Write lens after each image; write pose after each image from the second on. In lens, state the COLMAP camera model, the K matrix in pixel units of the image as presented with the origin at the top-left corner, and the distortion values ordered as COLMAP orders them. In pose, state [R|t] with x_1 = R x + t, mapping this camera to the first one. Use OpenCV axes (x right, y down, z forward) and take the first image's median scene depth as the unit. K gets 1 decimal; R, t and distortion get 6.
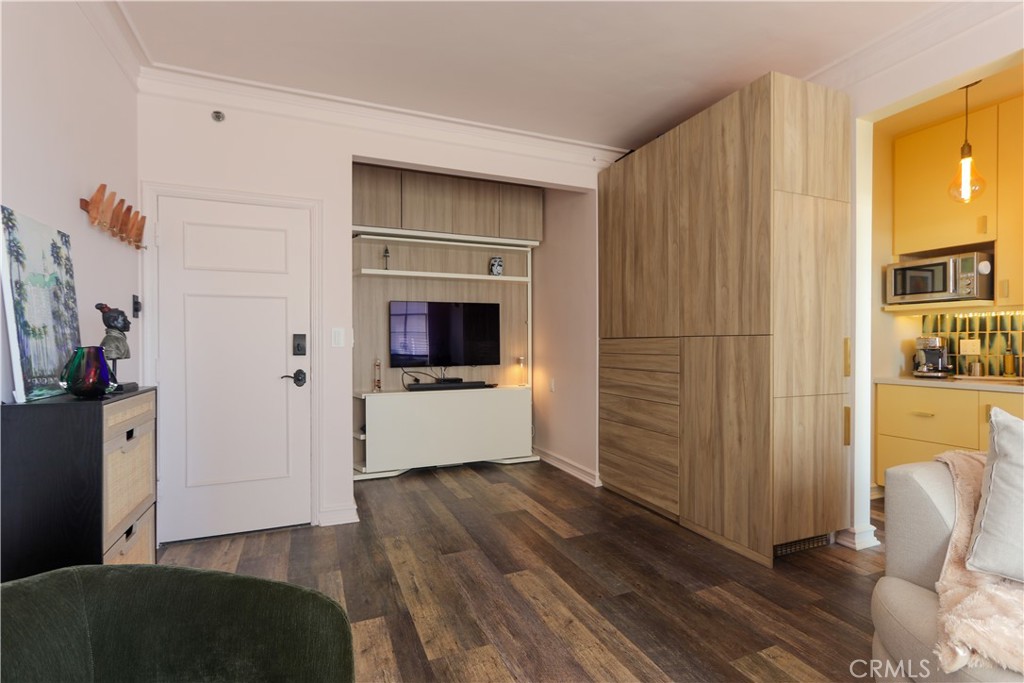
lens RADIAL K [[477.7, 0, 514.2], [0, 477.7, 343.4], [0, 0, 1]] dist [0.003435, 0.000154]
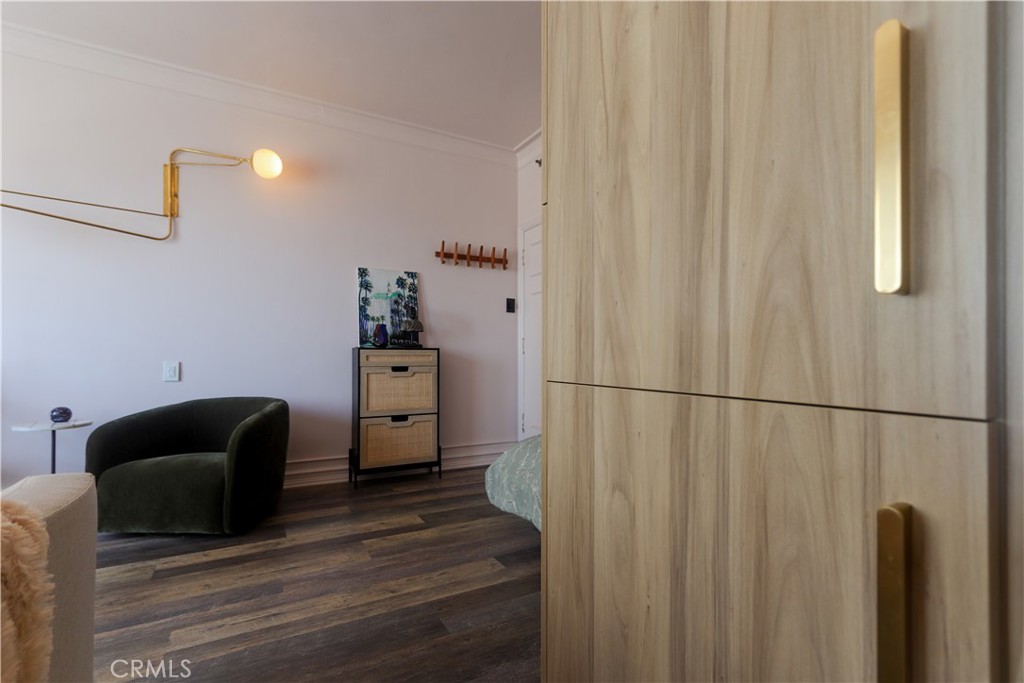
lens RADIAL K [[477.7, 0, 514.7], [0, 477.7, 349.1], [0, 0, 1]] dist [0.003435, 0.000154]
pose [[0.104350, -0.009026, -0.994500, 1.067036], [-0.001636, 0.999956, -0.009247, 0.111908], [0.994539, 0.002592, 0.104331, 1.124288]]
